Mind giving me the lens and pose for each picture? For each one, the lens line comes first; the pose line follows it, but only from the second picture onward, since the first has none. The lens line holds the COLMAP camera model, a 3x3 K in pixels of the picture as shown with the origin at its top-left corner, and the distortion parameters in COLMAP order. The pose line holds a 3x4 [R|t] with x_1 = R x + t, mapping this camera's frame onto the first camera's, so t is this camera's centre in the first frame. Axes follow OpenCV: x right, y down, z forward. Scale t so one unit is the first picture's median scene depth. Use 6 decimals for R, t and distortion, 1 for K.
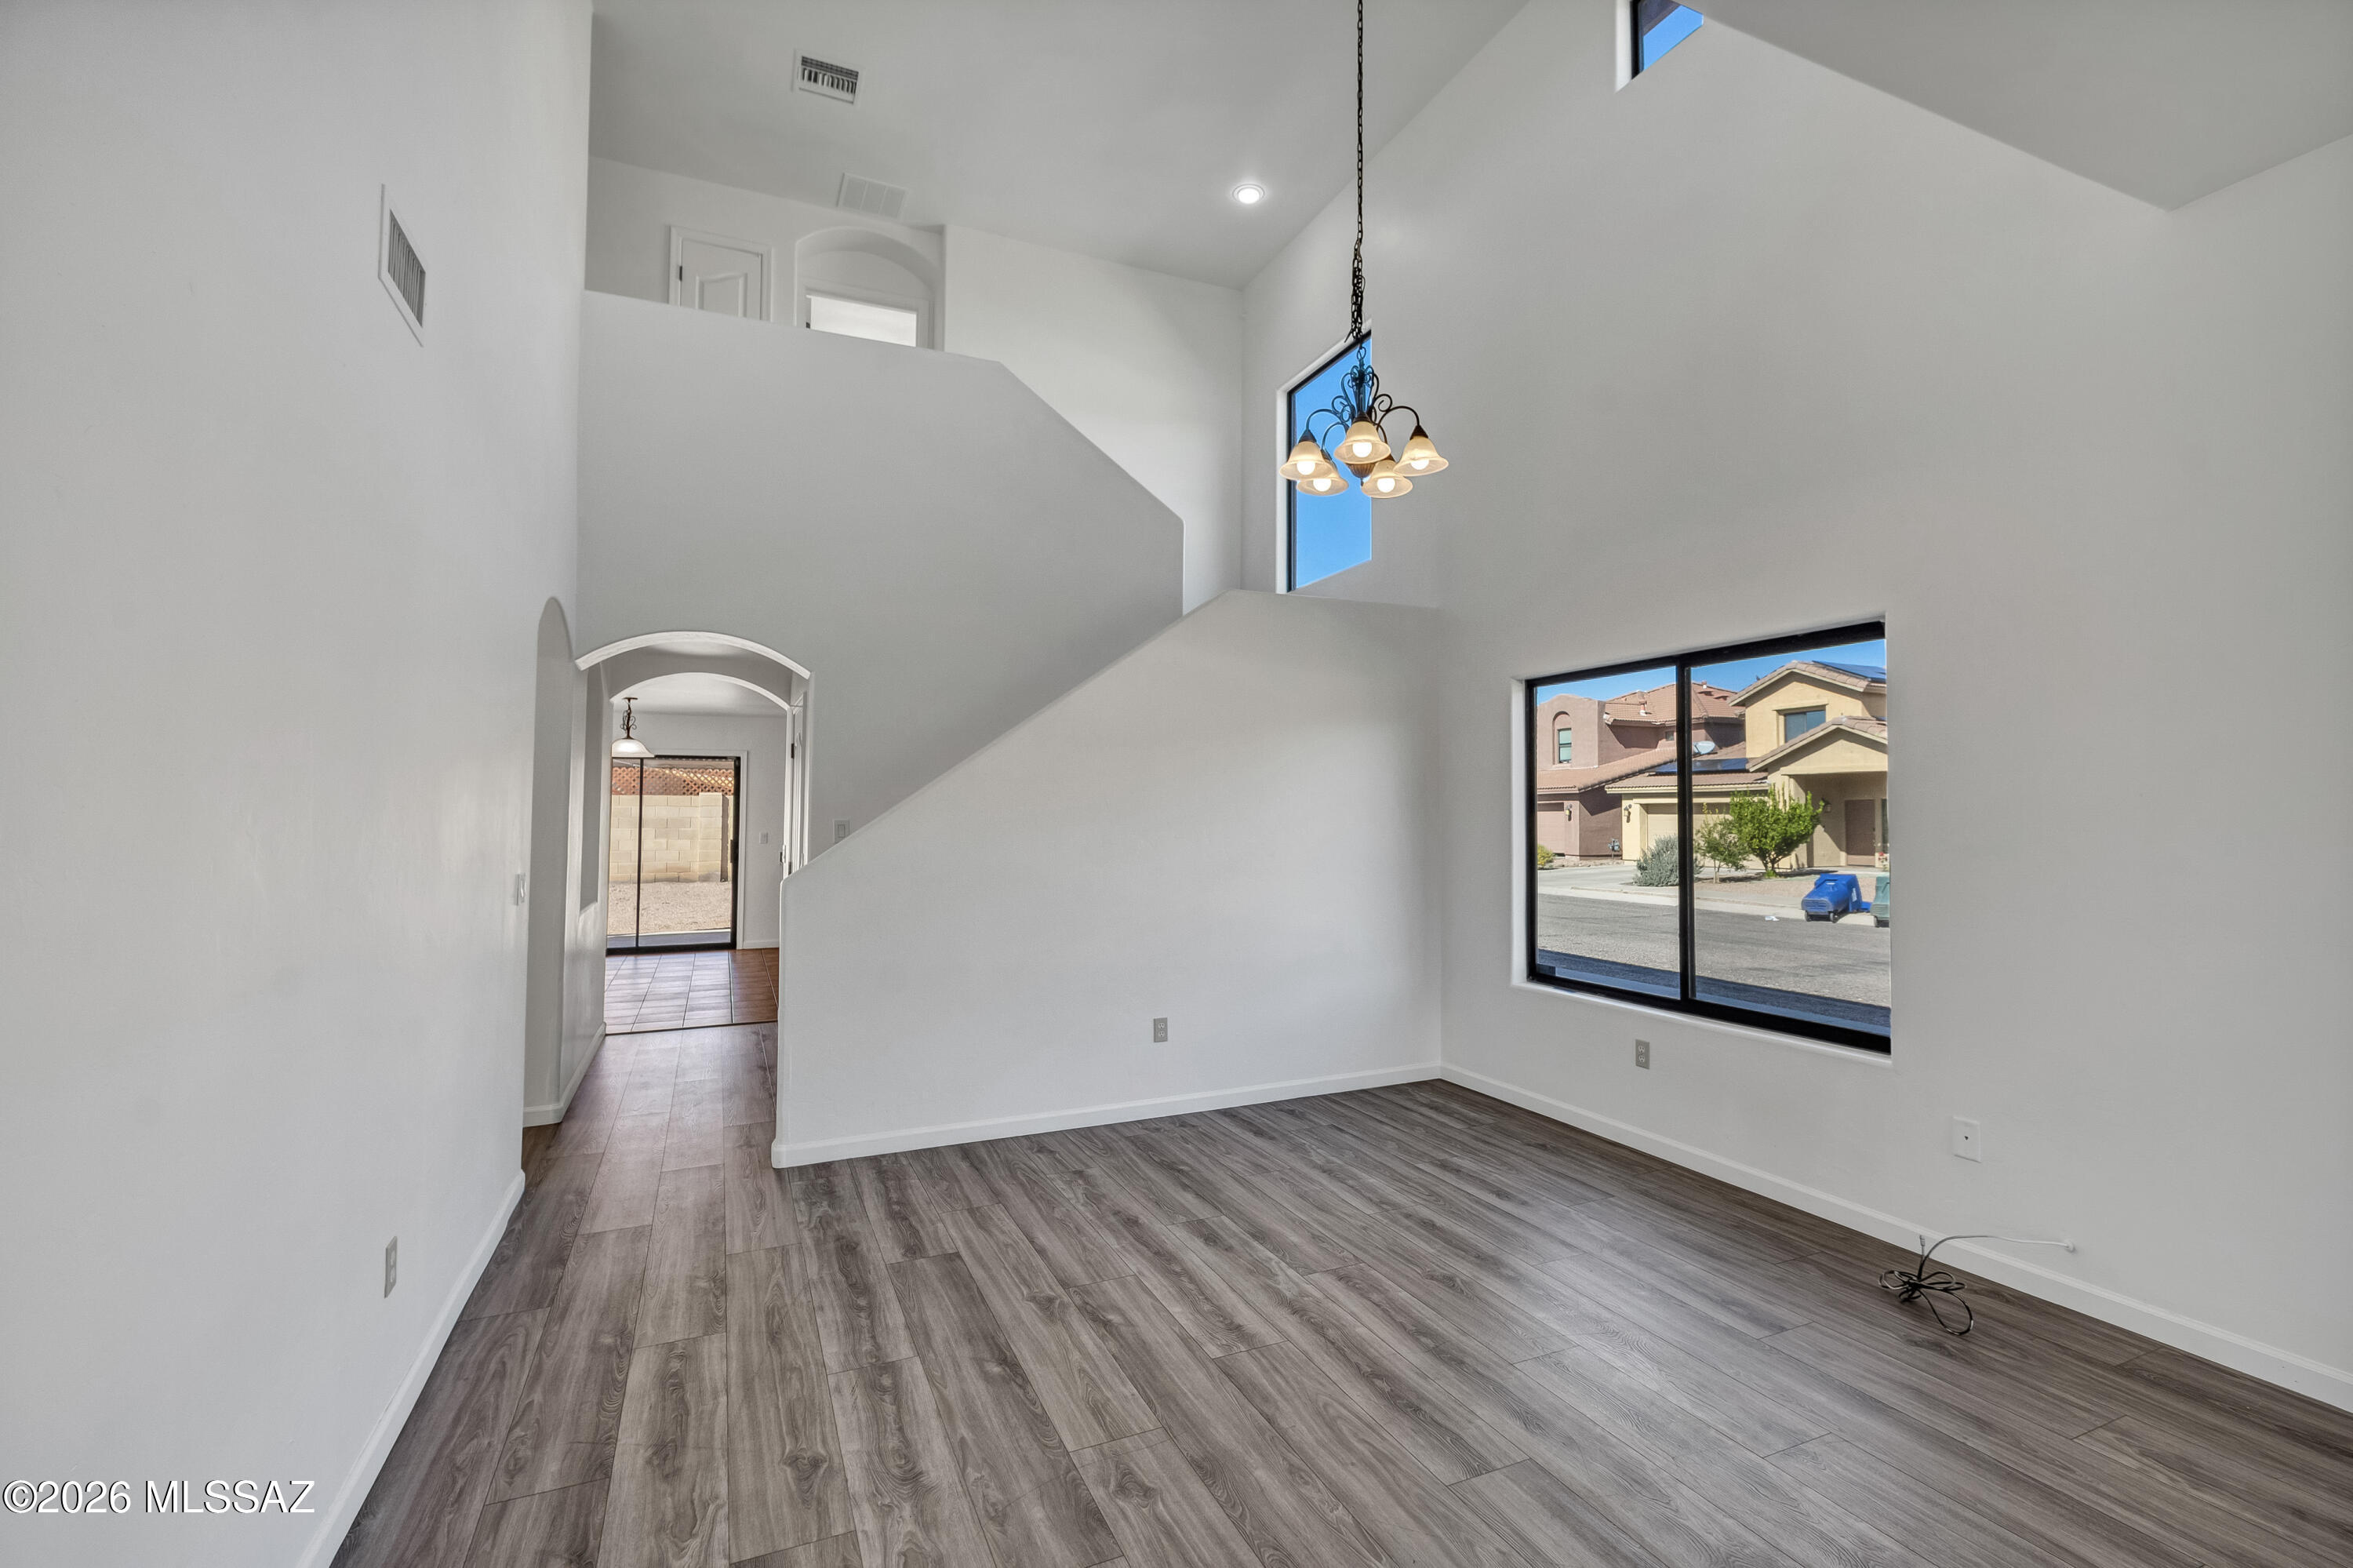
lens RADIAL K [[1087.2, 0, 1179.9], [0, 1087.2, 790.6], [0, 0, 1]] dist [0.003652, 0.000212]
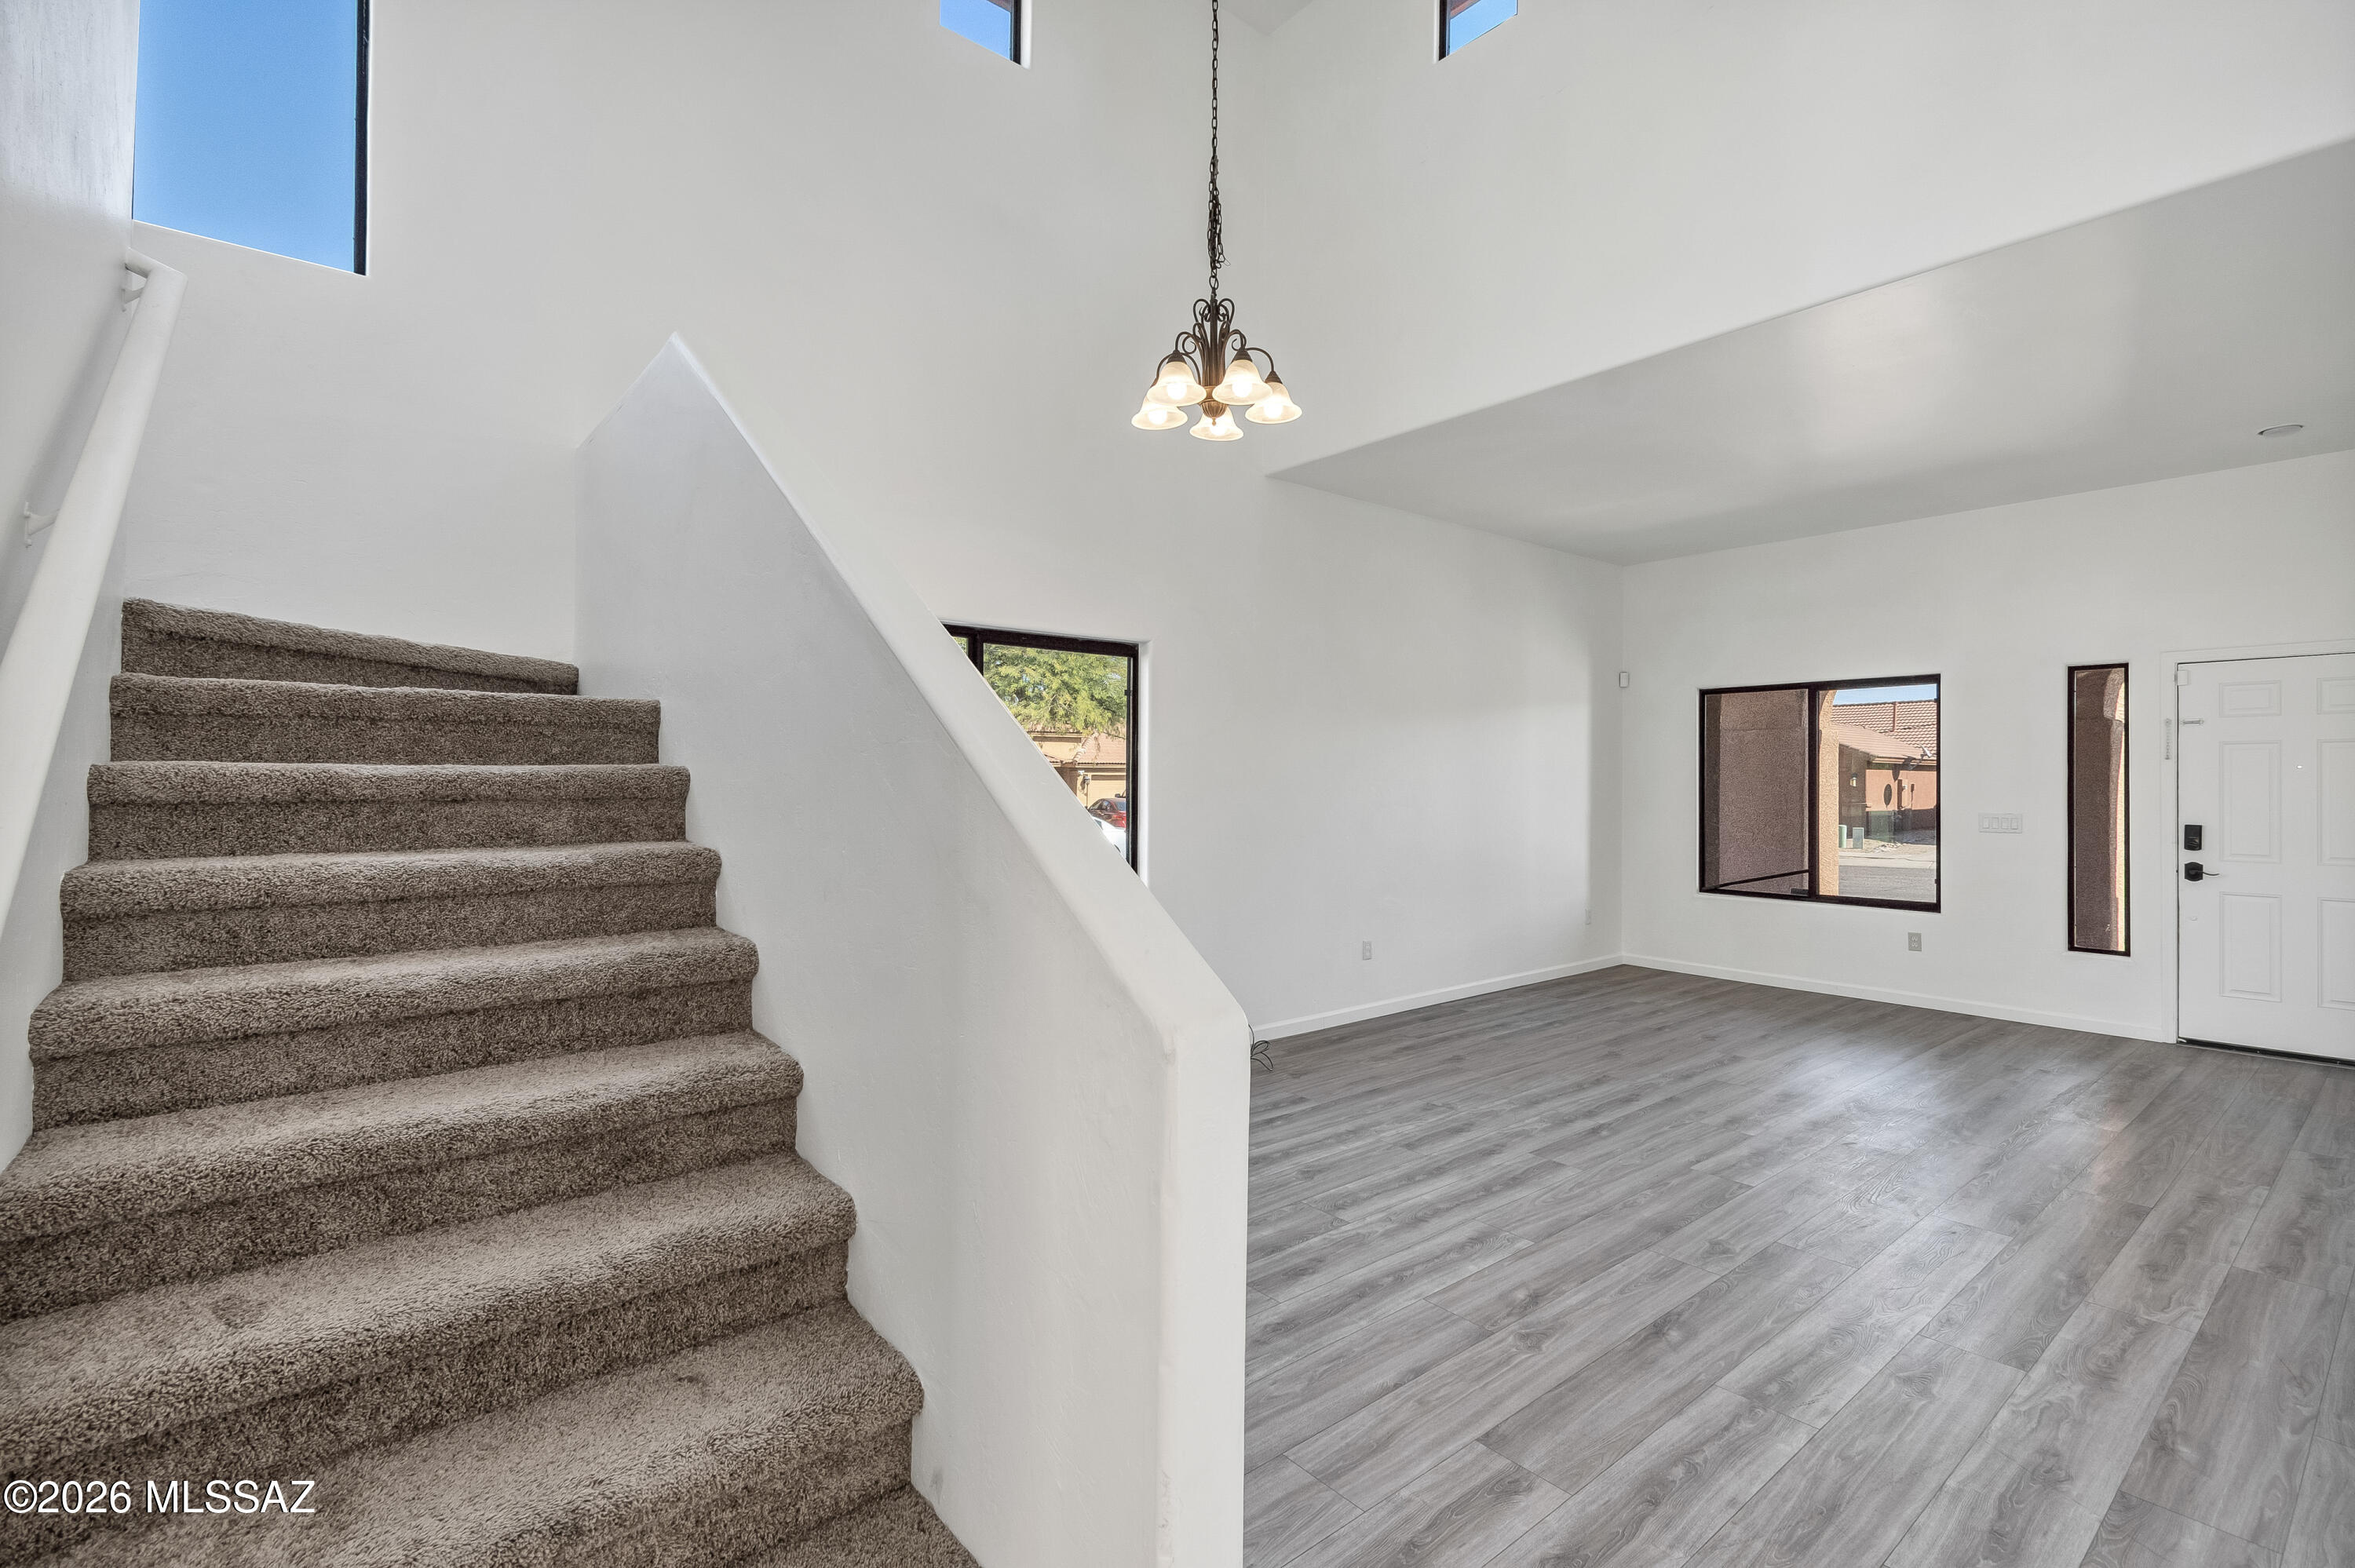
lens RADIAL K [[1125.8, 0, 1209.0], [0, 1125.8, 770.9], [0, 0, 1]] dist [0.000331, -0.000489]
pose [[-0.325421, 0.009259, 0.945524, -1.032183], [-0.021605, 0.999618, -0.017224, 0.050997], [-0.945322, -0.026033, -0.325096, 1.798856]]
